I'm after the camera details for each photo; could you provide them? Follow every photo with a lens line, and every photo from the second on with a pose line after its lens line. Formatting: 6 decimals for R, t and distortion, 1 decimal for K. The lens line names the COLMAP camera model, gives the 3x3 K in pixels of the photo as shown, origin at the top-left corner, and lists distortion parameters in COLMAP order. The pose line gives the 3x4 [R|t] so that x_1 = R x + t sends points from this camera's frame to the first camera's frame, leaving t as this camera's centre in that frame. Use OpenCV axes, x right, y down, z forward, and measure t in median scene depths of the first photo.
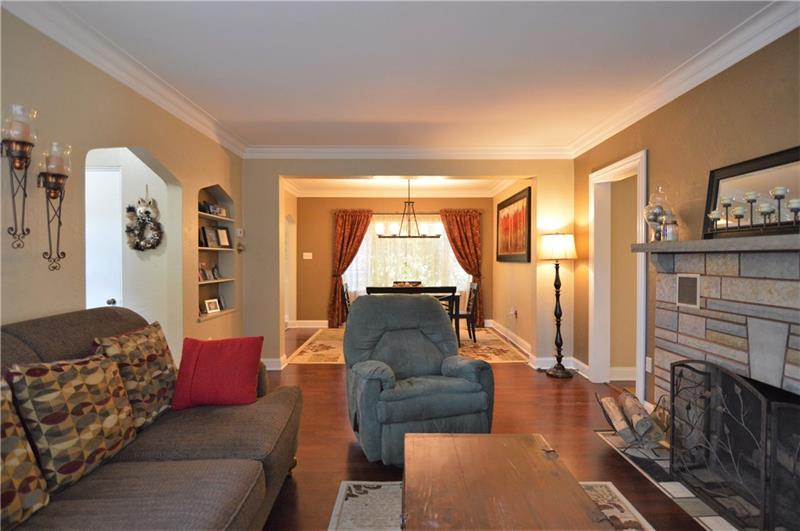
lens RADIAL K [[418.4, 0, 402.9], [0, 418.4, 262.8], [0, 0, 1]] dist [-0.016014, -0.000723]
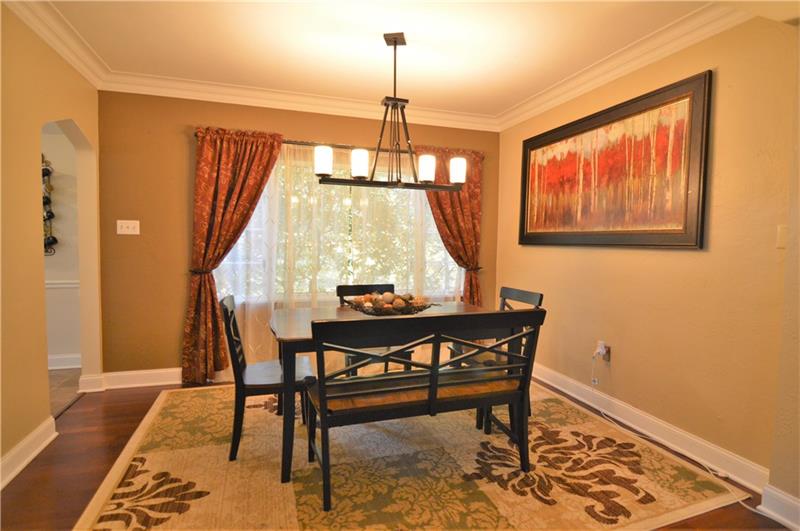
lens RADIAL K [[418.4, 0, 405.3], [0, 418.4, 261.5], [0, 0, 1]] dist [-0.016014, -0.000723]
pose [[0.950204, -0.002515, 0.311619, -0.105401], [-0.010499, 0.999141, 0.040077, -0.001674], [-0.311452, -0.041353, 0.949362, 0.596023]]
